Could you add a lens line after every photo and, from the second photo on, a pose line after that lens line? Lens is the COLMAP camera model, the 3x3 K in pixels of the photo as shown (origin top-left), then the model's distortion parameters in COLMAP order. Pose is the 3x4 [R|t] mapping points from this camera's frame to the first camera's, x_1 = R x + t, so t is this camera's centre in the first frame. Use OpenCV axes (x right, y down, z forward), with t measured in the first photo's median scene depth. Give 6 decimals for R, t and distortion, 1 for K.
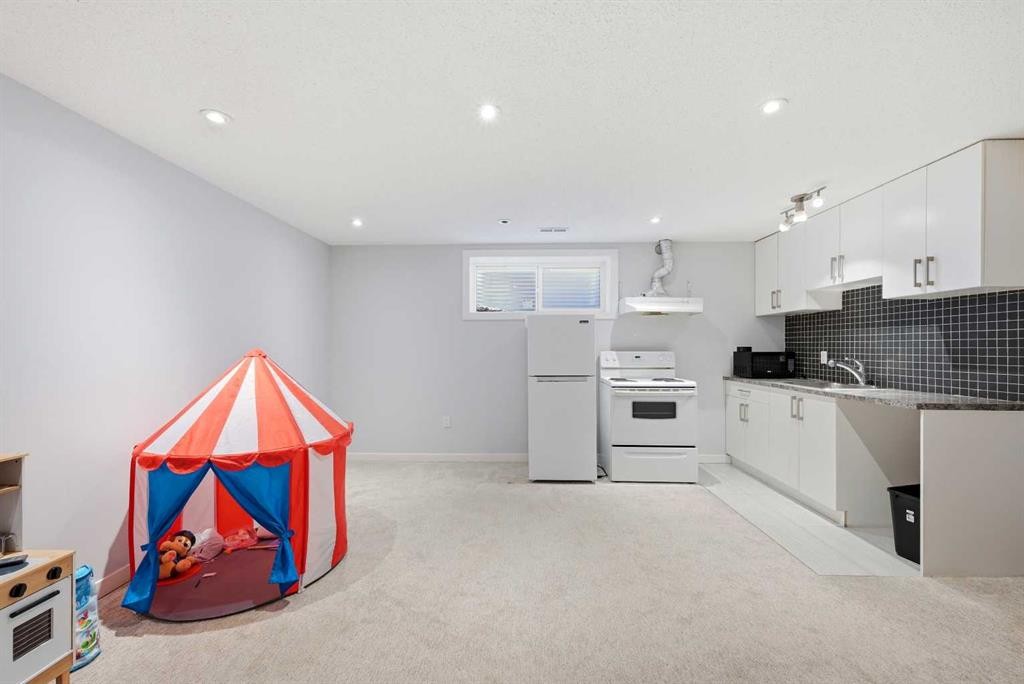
lens RADIAL K [[404.8, 0, 514.0], [0, 404.8, 346.3], [0, 0, 1]] dist [0.000757, -0.000180]
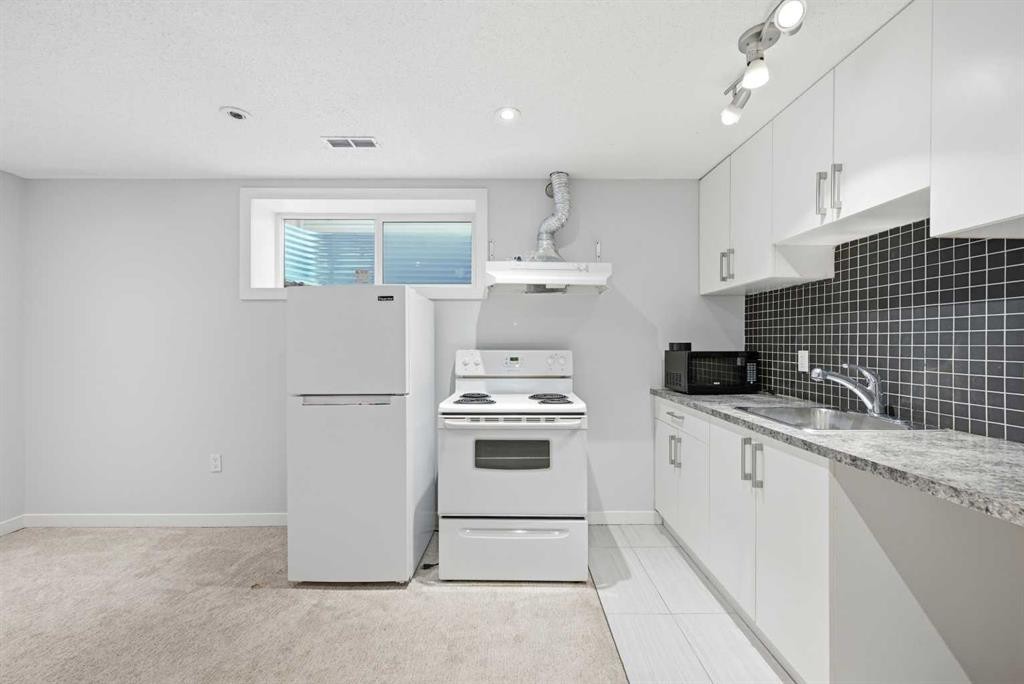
lens RADIAL K [[409.6, 0, 512.0], [0, 409.6, 342.0], [0, 0, 1]] dist [0.001566, 0.000114]
pose [[0.999398, 0.000463, 0.034686, 0.326855], [-0.000499, 0.999999, 0.001042, -0.000920], [-0.034685, -0.001058, 0.999398, 0.426385]]
